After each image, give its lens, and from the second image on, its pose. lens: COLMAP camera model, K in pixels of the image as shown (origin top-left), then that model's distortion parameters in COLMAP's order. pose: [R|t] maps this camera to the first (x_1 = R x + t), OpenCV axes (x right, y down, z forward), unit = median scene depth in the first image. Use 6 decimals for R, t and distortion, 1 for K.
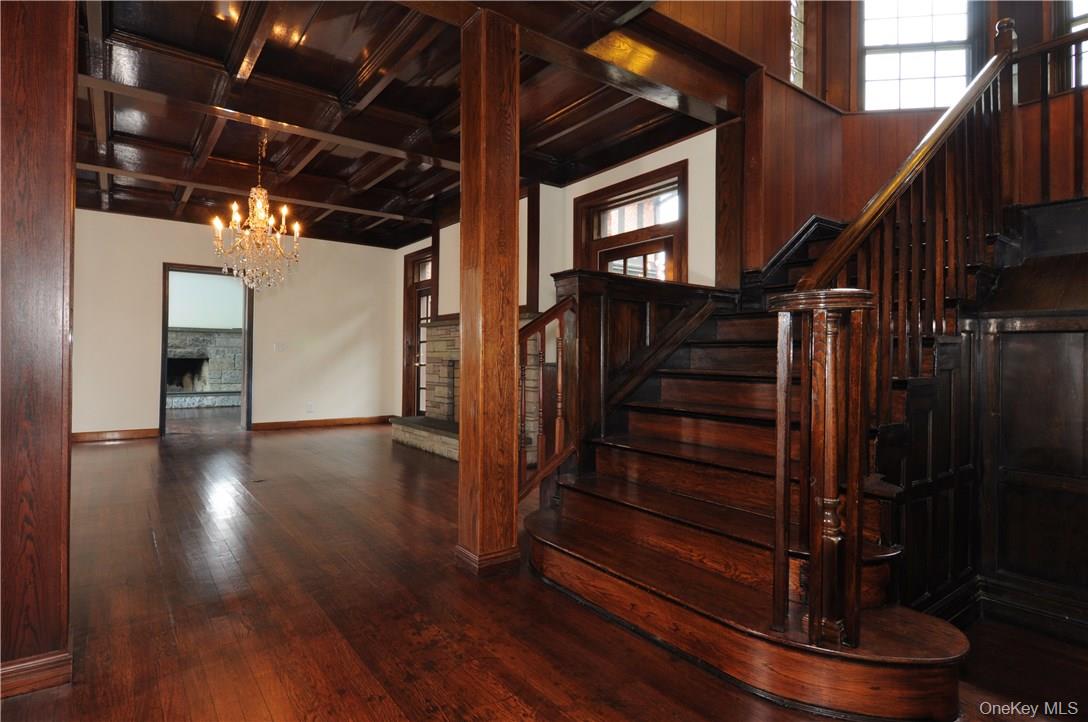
lens RADIAL K [[577.4, 0, 543.4], [0, 577.4, 359.5], [0, 0, 1]] dist [-0.015636, -0.007610]
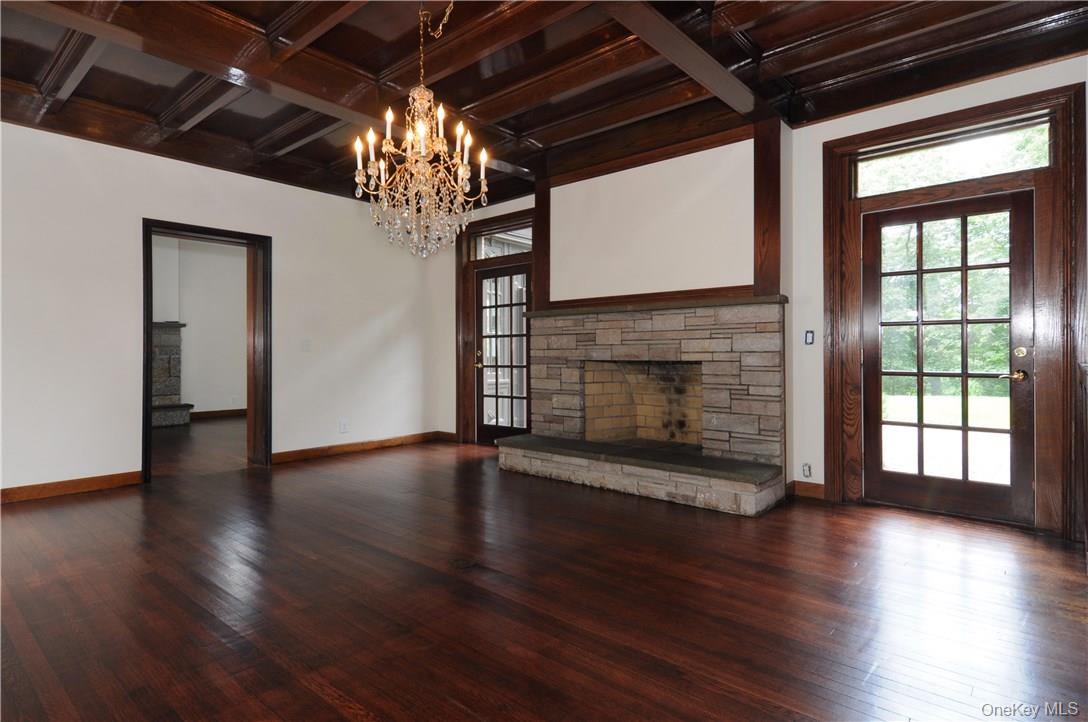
lens RADIAL K [[577.4, 0, 540.3], [0, 577.4, 353.5], [0, 0, 1]] dist [-0.015636, -0.007610]
pose [[0.980171, -0.018349, 0.197302, -0.349542], [0.018250, 0.999831, 0.002322, -0.009677], [-0.197311, 0.001325, 0.980340, 0.258837]]
